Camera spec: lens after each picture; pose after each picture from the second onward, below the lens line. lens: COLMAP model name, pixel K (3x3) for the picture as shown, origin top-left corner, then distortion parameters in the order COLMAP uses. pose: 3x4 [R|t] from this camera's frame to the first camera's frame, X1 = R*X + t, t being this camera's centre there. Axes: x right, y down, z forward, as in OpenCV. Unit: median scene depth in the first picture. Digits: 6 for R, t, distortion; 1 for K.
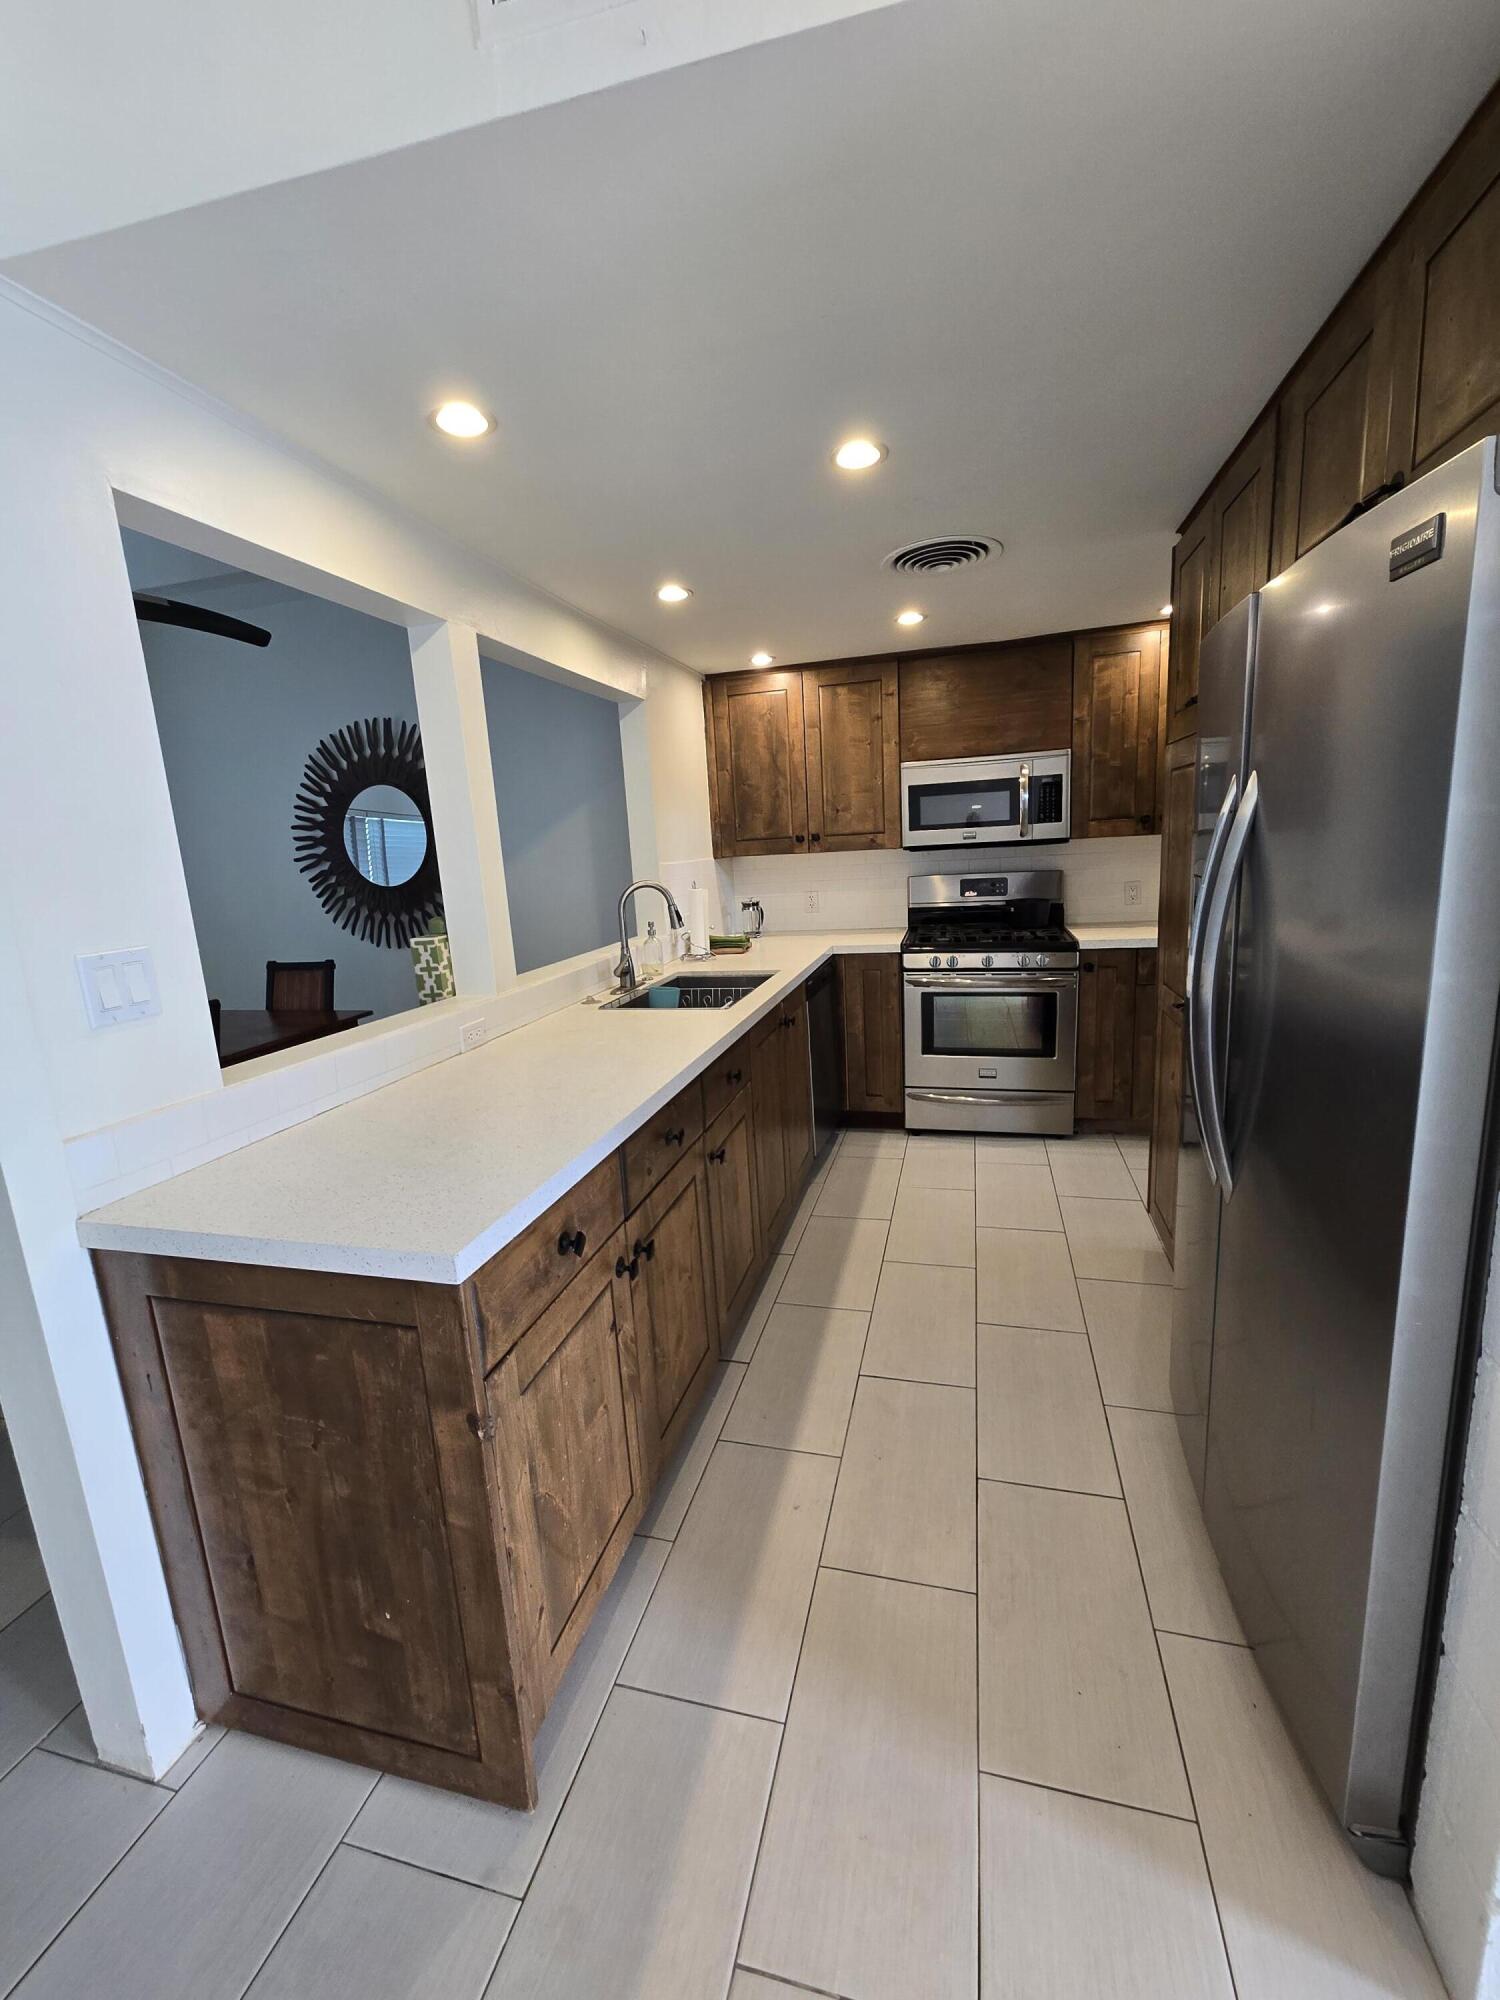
lens RADIAL K [[809.4, 0, 754.8], [0, 809.4, 1000.7], [0, 0, 1]] dist [-0.001566, -0.000947]
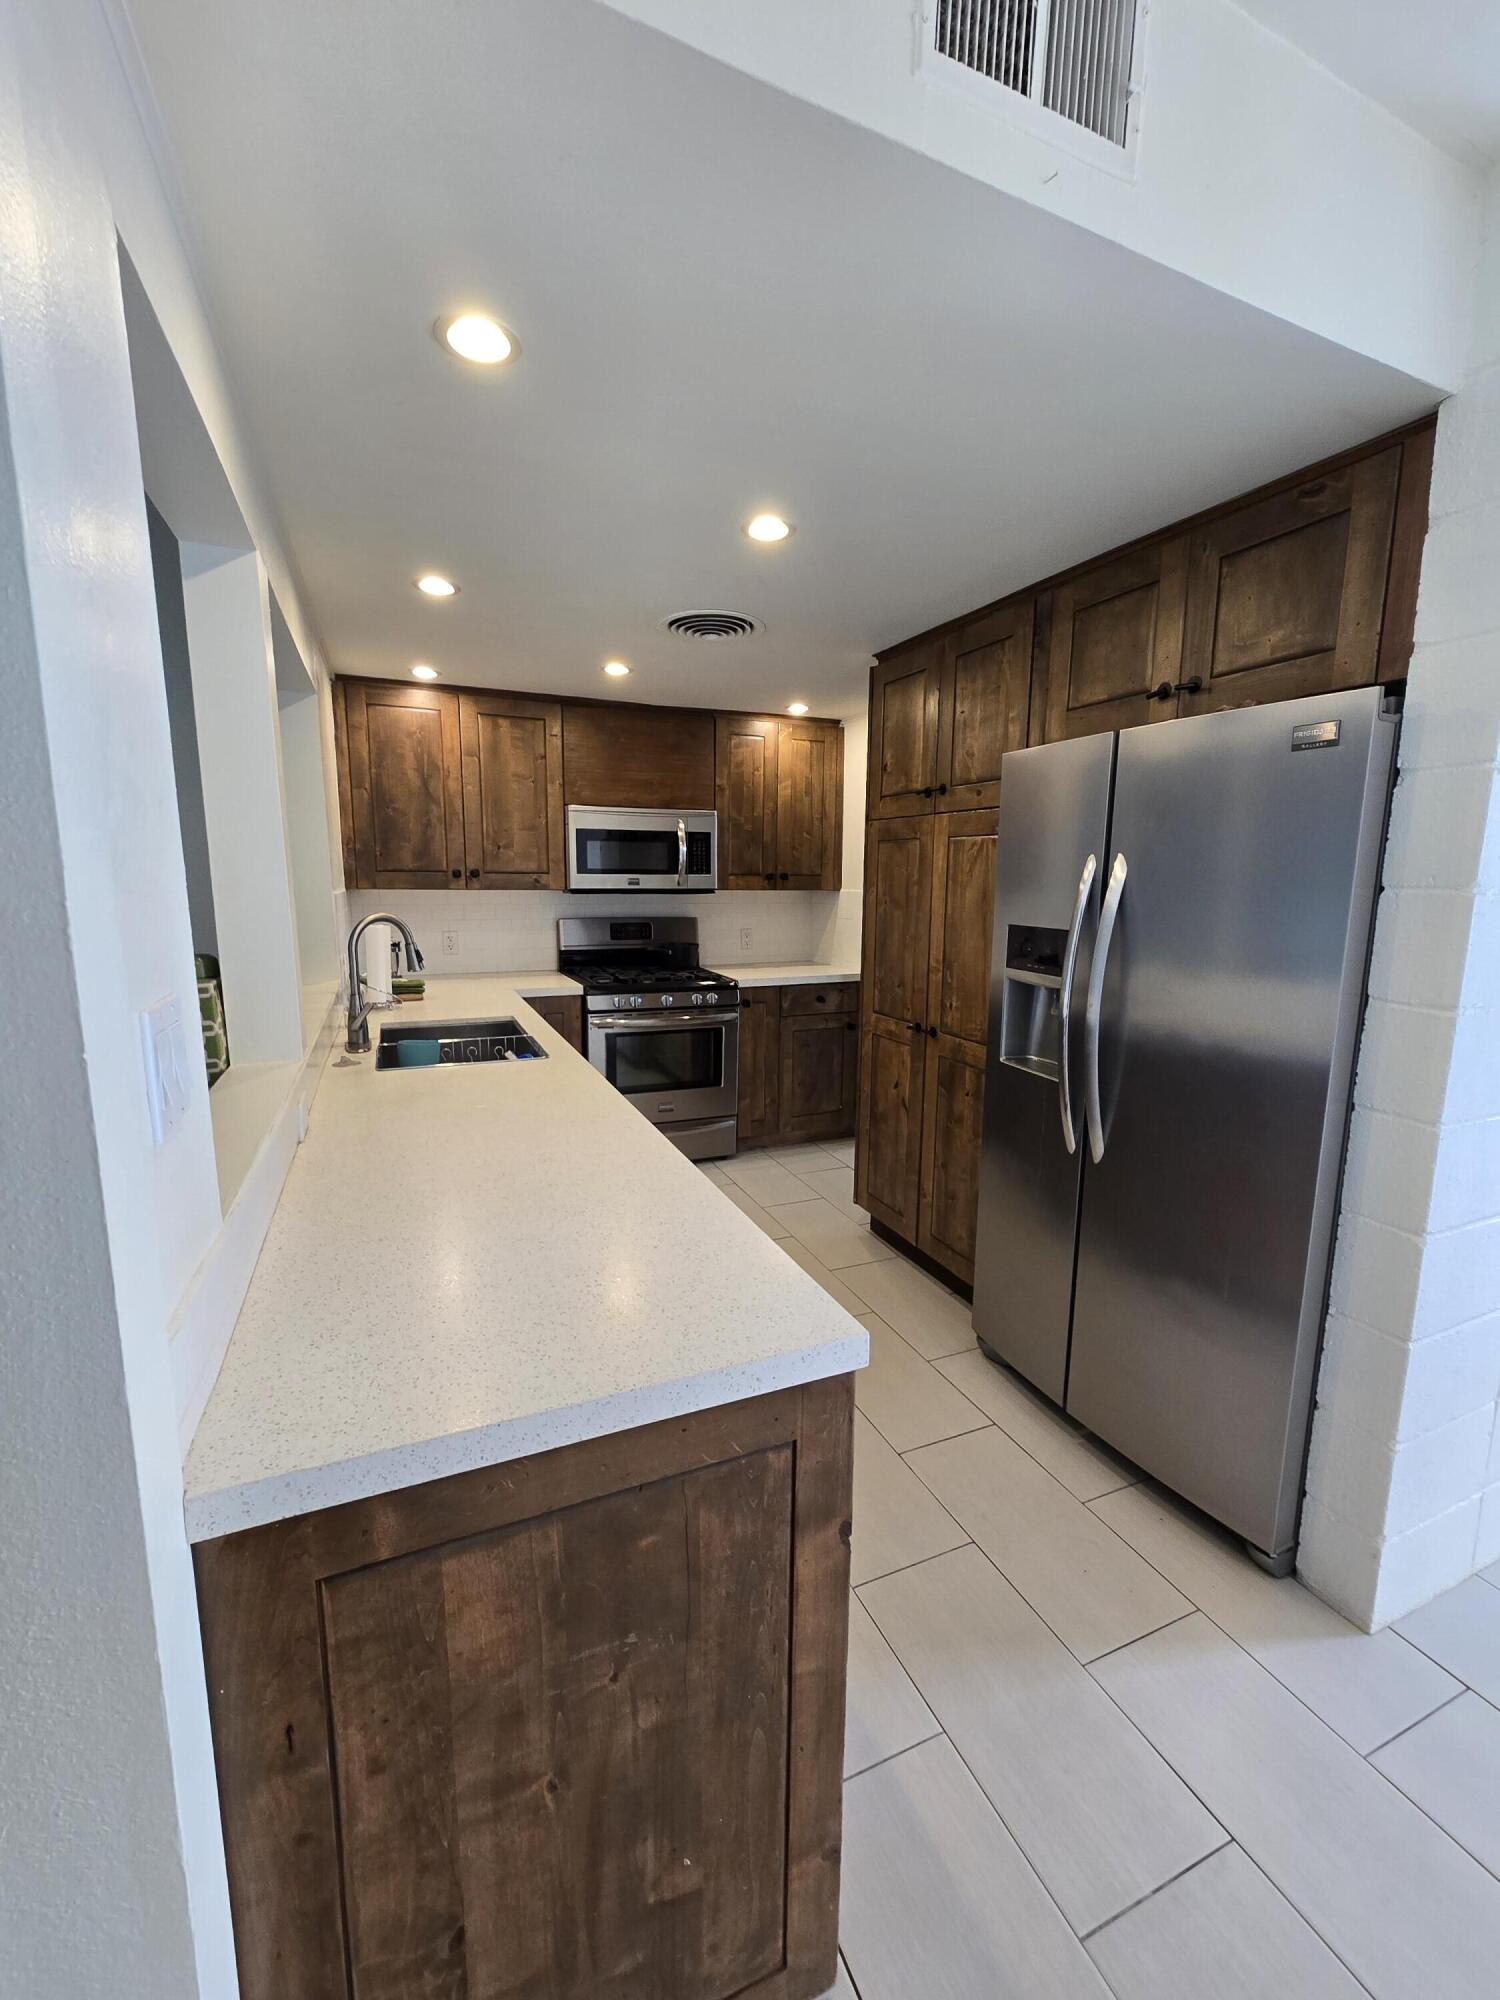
lens RADIAL K [[809.4, 0, 746.5], [0, 809.4, 1000.8], [0, 0, 1]] dist [-0.001566, -0.000947]
pose [[0.786637, -0.030567, 0.616659, -0.274591], [0.065423, 0.997277, -0.034022, -0.005741], [-0.613940, 0.067107, 0.786495, 0.100620]]
